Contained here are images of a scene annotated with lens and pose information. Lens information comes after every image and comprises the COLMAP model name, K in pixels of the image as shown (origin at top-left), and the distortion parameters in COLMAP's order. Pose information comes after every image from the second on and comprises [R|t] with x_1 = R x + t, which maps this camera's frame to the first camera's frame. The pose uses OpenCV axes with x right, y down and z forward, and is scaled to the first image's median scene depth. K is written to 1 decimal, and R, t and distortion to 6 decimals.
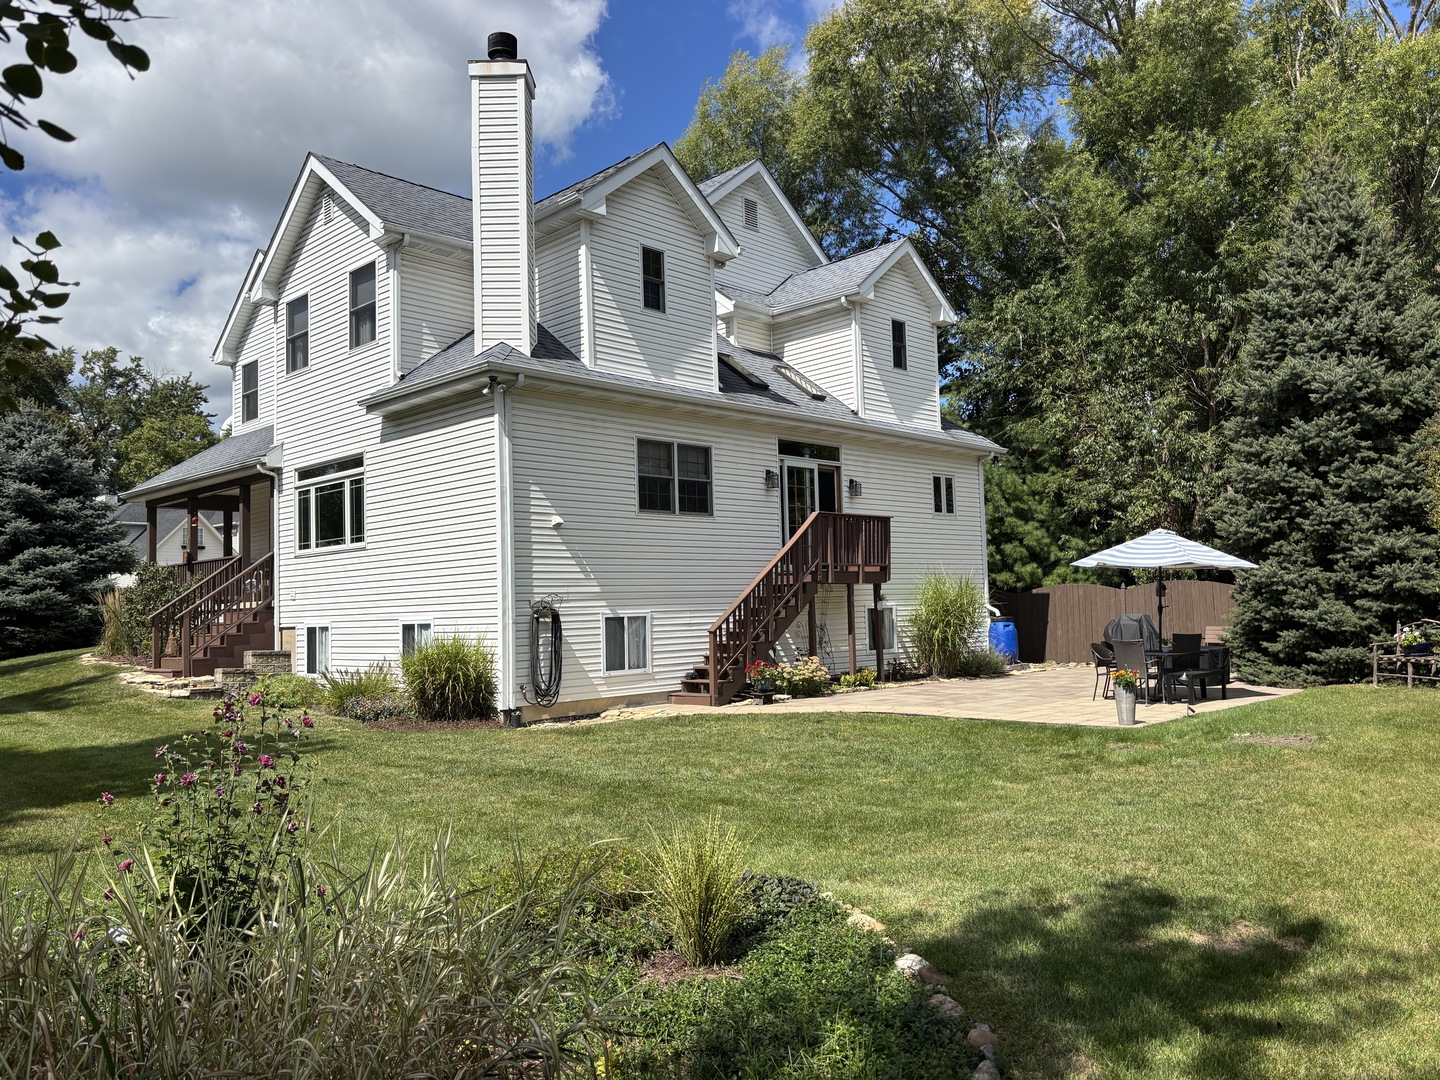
lens RADIAL K [[1093.1, 0, 720.0], [0, 1093.1, 540.0], [0, 0, 1]] dist [0.103249, -0.003554]
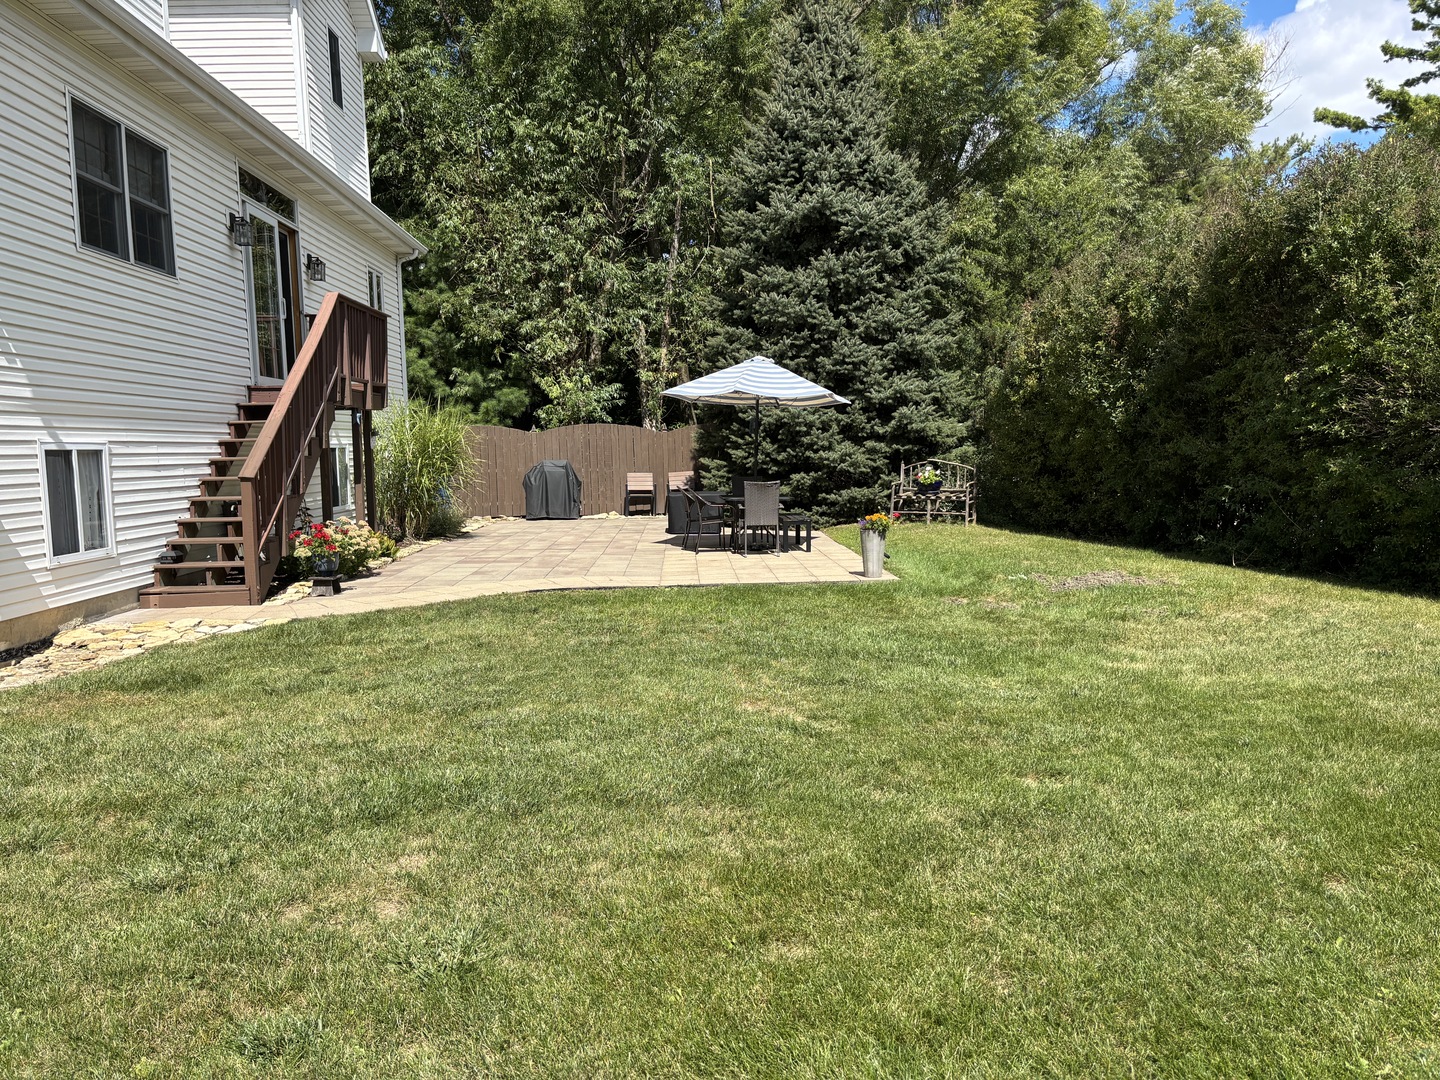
lens RADIAL K [[1104.8, 0, 723.6], [0, 1104.8, 542.9], [0, 0, 1]] dist [0.052292, -0.067131]
pose [[0.691848, -0.047517, 0.720478, -0.234861], [-0.045086, 0.993042, 0.108787, 0.039485], [-0.720634, -0.107748, 0.684892, 0.384369]]
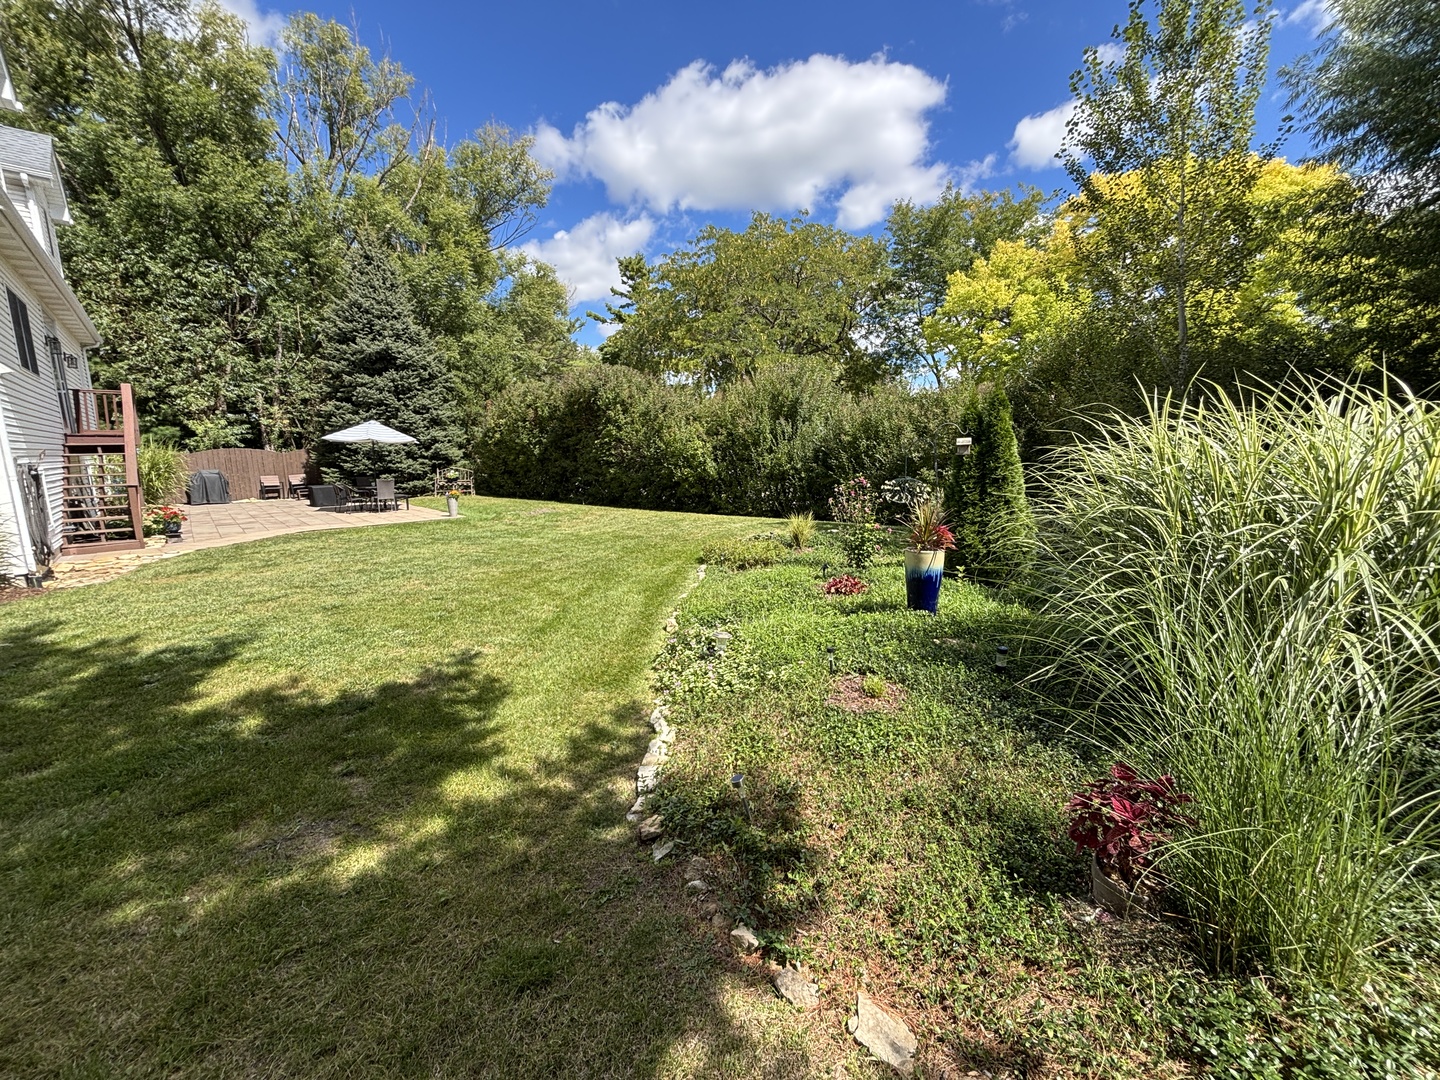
lens RADIAL K [[586.1, 0, 720.0], [0, 586.1, 540.0], [0, 0, 1]] dist [-0.001564, -0.000263]
pose [[0.066637, -0.130818, 0.989164, -0.529728], [-0.049331, 0.989724, 0.134216, 0.025263], [-0.996557, -0.057740, 0.059498, 0.319616]]
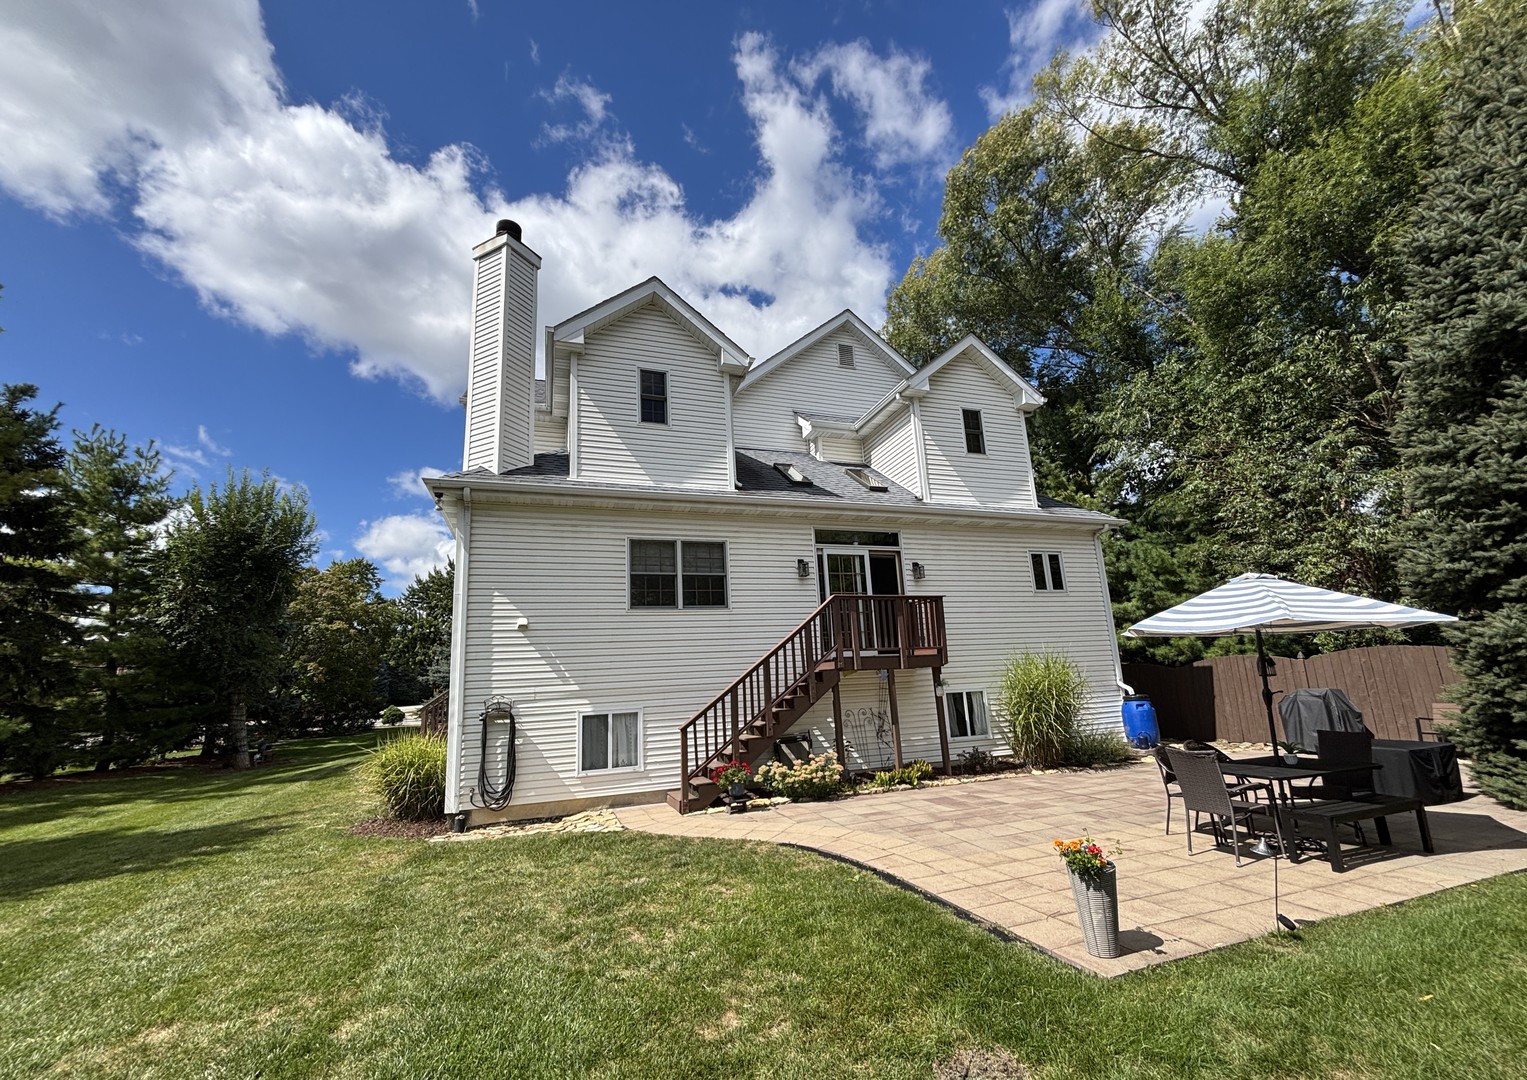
lens RADIAL K [[612.7, 0, 762.9], [0, 612.7, 576.2], [0, 0, 1]] dist [0.016768, -0.000126]
pose [[0.896158, -0.102567, -0.431719, 0.273345], [0.056558, 0.991386, -0.118130, 0.017762], [0.440116, 0.081446, 0.894240, 0.504193]]
